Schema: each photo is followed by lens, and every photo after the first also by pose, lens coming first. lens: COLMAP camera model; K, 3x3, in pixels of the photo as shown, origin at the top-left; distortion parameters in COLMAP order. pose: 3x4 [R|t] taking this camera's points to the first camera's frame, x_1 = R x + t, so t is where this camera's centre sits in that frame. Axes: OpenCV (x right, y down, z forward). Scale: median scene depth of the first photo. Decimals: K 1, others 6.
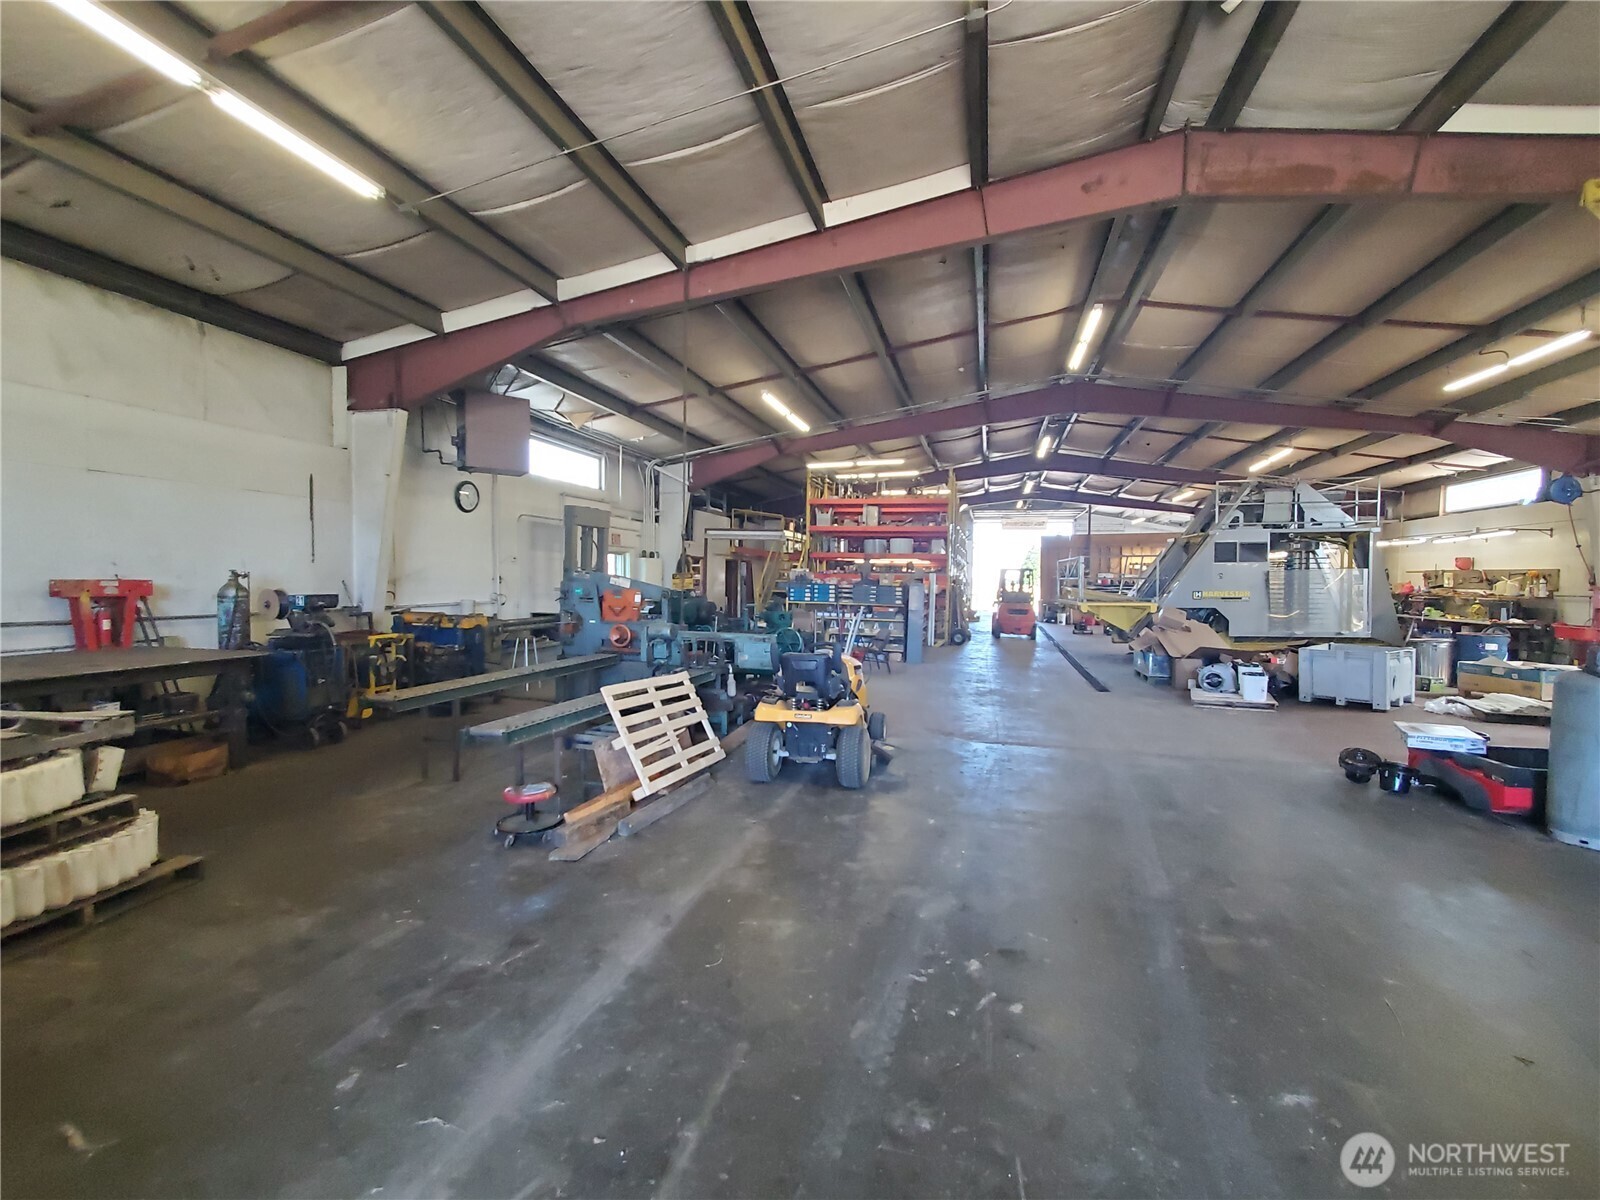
lens RADIAL K [[635.4, 0, 795.1], [0, 635.4, 574.5], [0, 0, 1]] dist [0.000036, 0.000005]
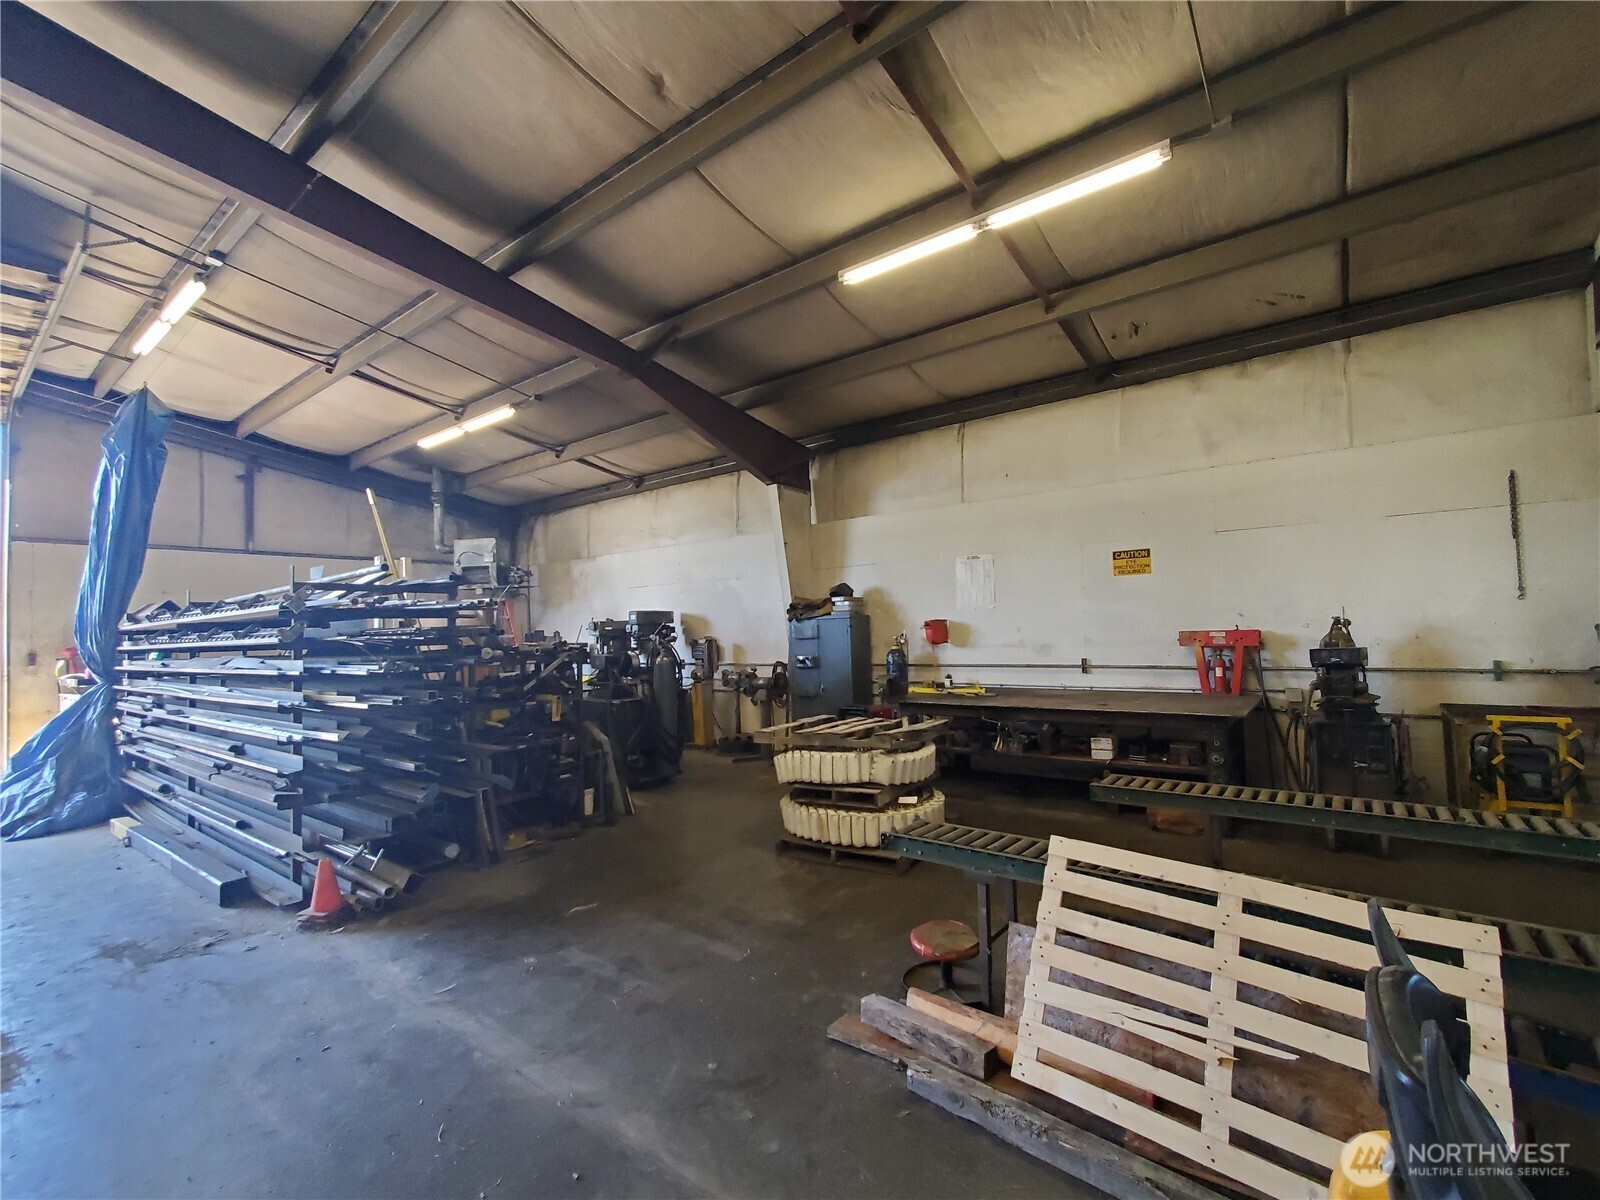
lens RADIAL K [[657.1, 0, 800.0], [0, 657.1, 600.0], [0, 0, 1]] dist [0.001620, 0.000102]
pose [[-0.319593, -0.046018, -0.946437, 0.285068], [0.029612, 0.997847, -0.058517, 0.001478], [0.947092, -0.046727, -0.317542, 0.900324]]
